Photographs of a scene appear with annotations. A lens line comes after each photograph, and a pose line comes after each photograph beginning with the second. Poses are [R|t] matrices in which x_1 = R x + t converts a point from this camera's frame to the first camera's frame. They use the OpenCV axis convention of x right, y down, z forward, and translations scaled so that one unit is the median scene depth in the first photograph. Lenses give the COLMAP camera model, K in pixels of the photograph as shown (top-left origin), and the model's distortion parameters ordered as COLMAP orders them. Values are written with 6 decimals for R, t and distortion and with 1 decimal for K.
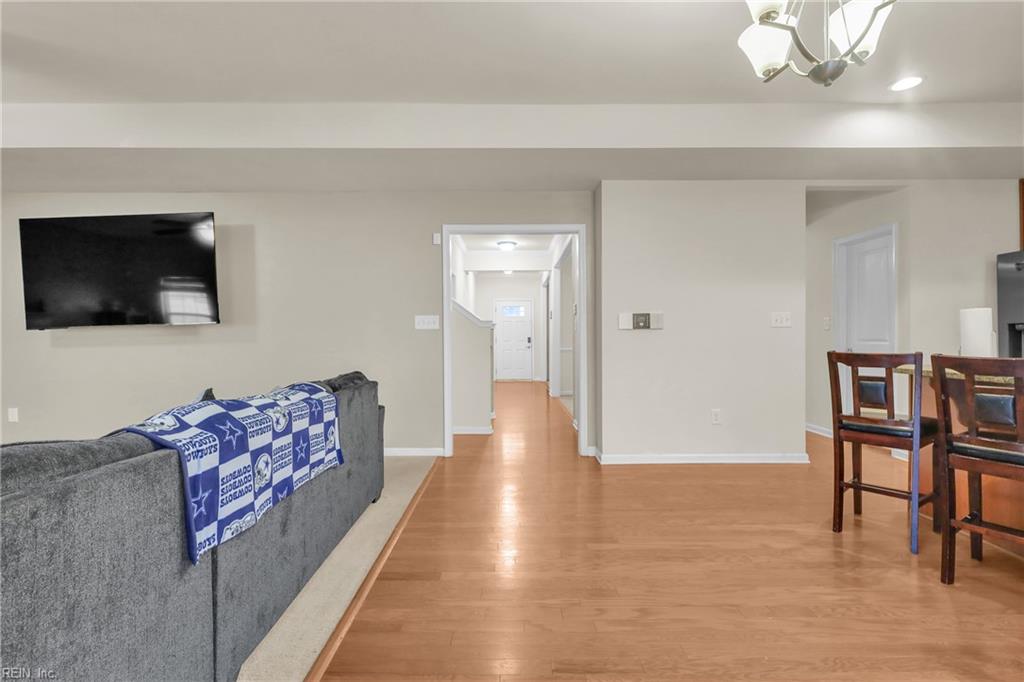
lens RADIAL K [[481.2, 0, 512.8], [0, 481.2, 340.2], [0, 0, 1]] dist [-0.002026, 0.001572]
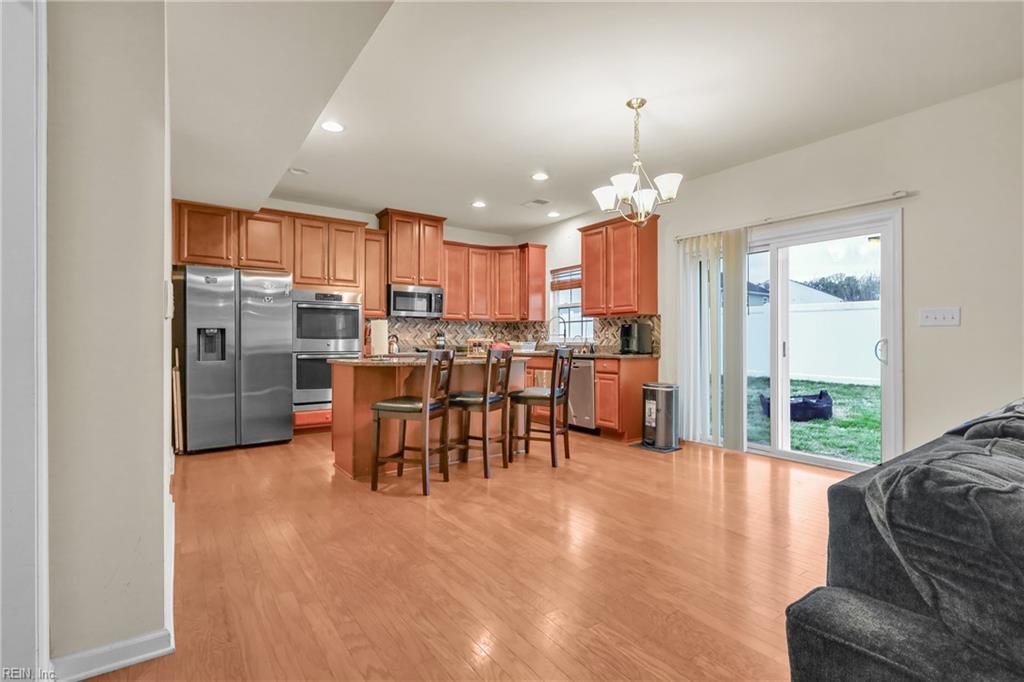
lens RADIAL K [[481.2, 0, 509.5], [0, 481.2, 338.2], [0, 0, 1]] dist [-0.002026, 0.001572]
pose [[-0.569351, 0.006287, 0.822071, -0.356488], [0.004025, 0.999980, -0.004859, -0.002448], [-0.822085, 0.000542, -0.569365, 1.135993]]
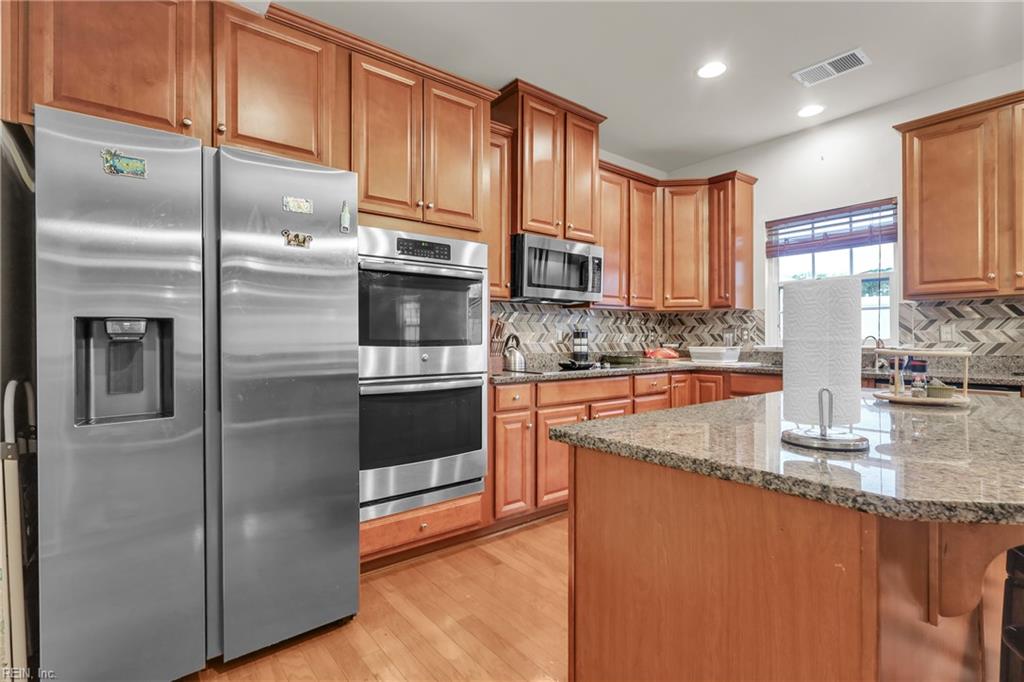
lens RADIAL K [[481.2, 0, 505.9], [0, 481.2, 338.2], [0, 0, 1]] dist [-0.002026, 0.001572]
pose [[-0.610530, 0.003268, 0.791987, 0.615783], [0.005779, 0.999983, 0.000329, -0.018928], [-0.791972, 0.004777, -0.610538, 1.055356]]
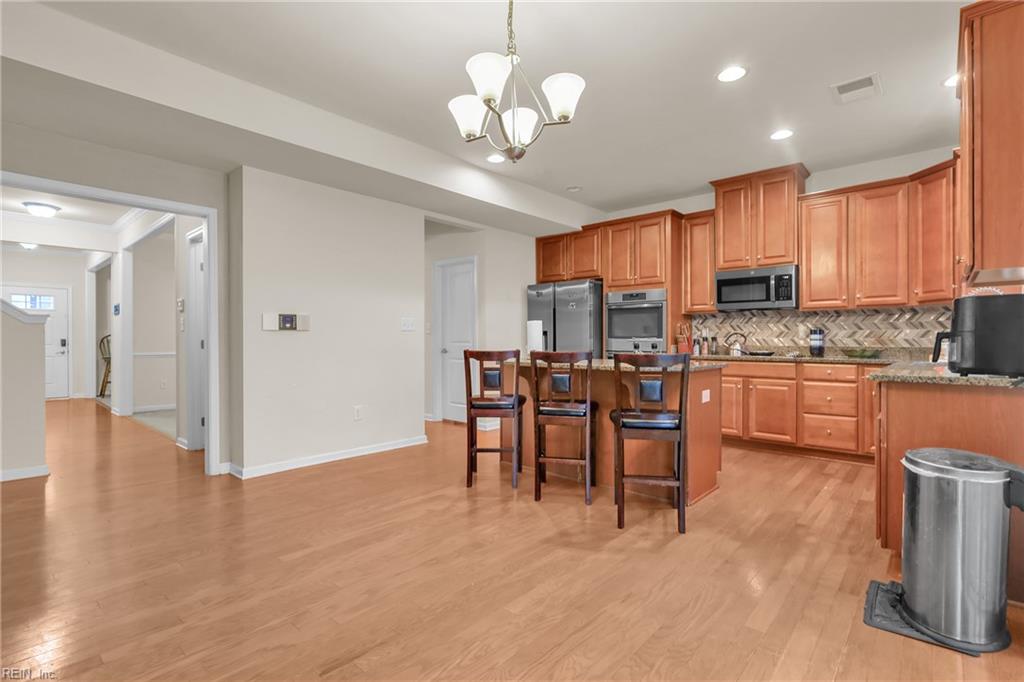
lens RADIAL K [[481.2, 0, 515.5], [0, 481.2, 340.7], [0, 0, 1]] dist [-0.002026, 0.001572]
pose [[0.669584, 0.001331, 0.742735, -0.163344], [0.001909, 0.999992, -0.003513, 0.002054], [-0.742734, 0.003770, 0.669576, 0.016416]]
